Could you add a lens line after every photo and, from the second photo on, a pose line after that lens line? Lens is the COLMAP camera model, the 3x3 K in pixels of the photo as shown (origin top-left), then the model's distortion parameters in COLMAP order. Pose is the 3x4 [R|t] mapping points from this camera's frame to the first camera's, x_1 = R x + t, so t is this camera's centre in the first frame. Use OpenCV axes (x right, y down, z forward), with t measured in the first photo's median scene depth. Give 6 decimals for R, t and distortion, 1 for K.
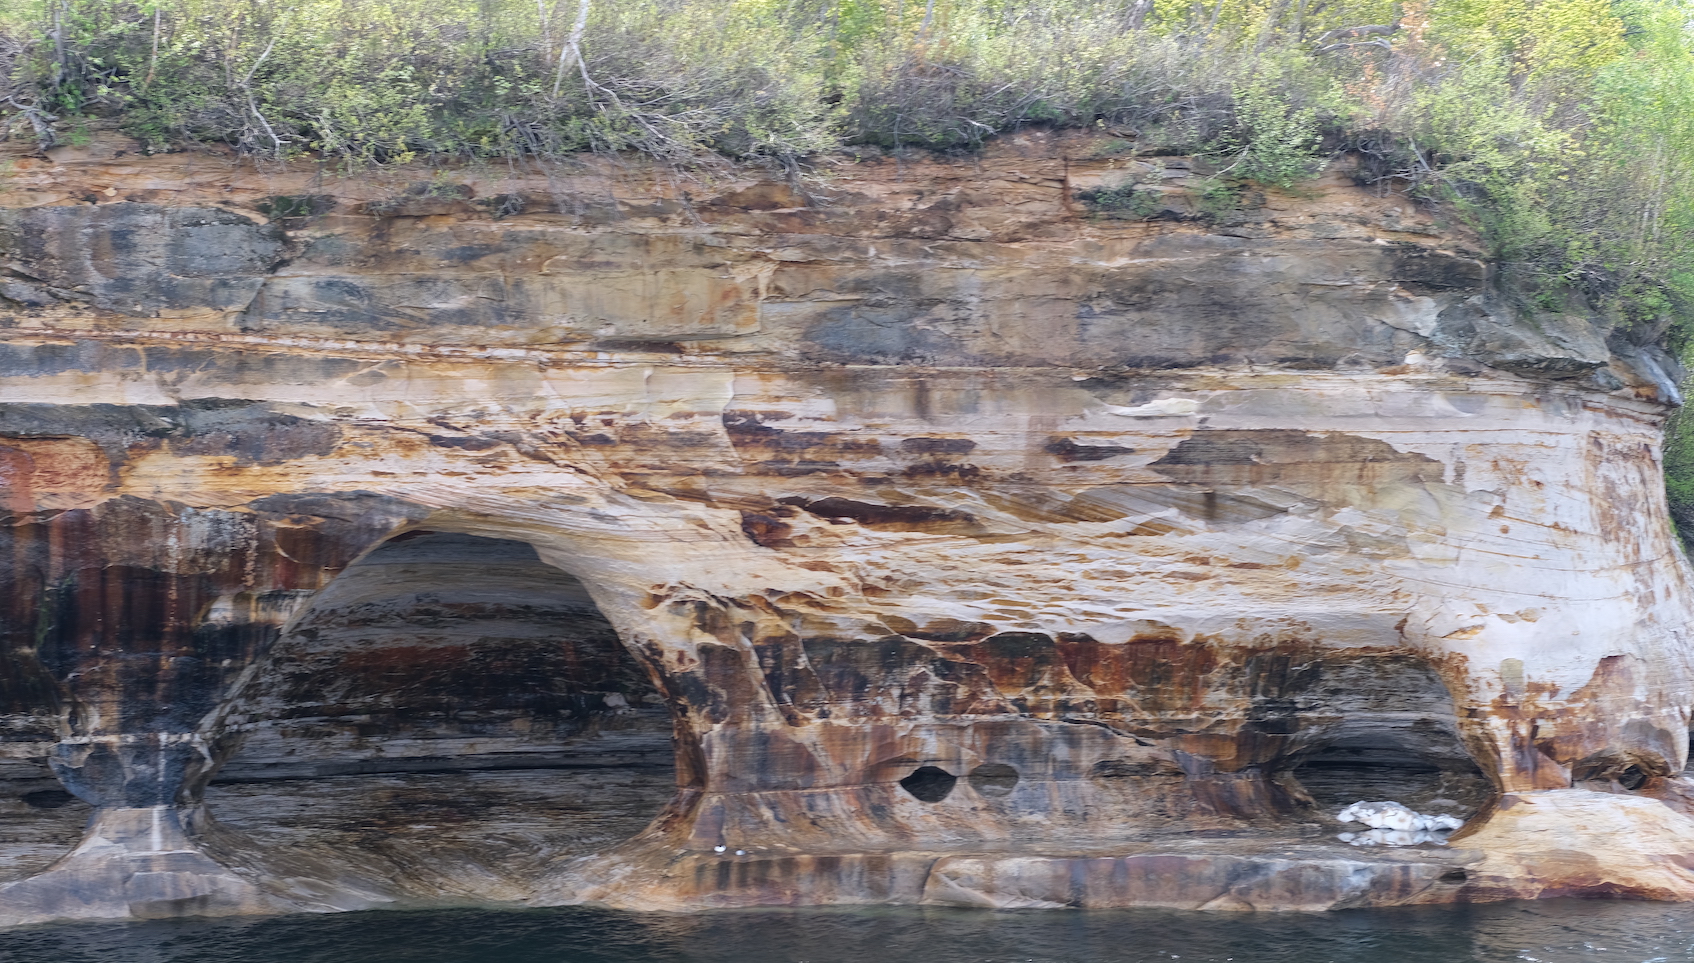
lens RADIAL K [[3381.8, 0, 847.4], [0, 3381.8, 477.4], [0, 0, 1]] dist [0.040130, 0.000000]
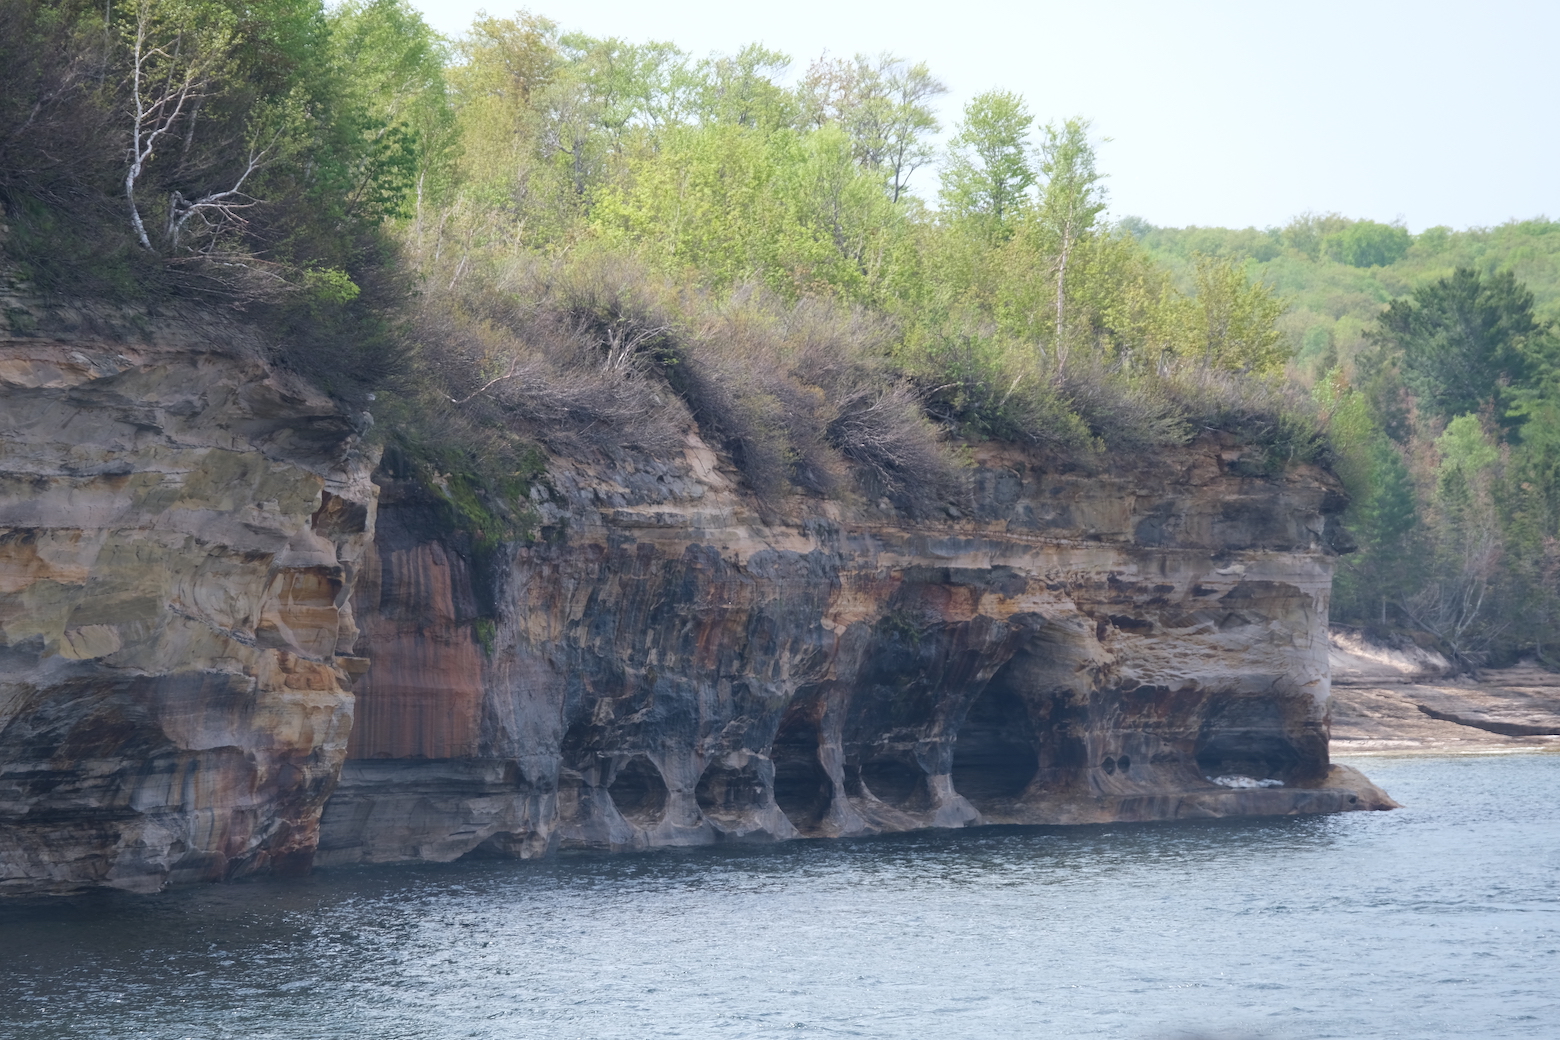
lens RADIAL K [[9178.0, 0, 780.1], [0, 9178.0, 520.3], [0, 0, 1]] dist [-0.437633, 0.000000]
pose [[0.647711, 0.008650, 0.761837, -4.182735], [-0.006607, 0.999962, -0.005737, -0.017140], [-0.761858, -0.001317, 0.647743, -2.281258]]
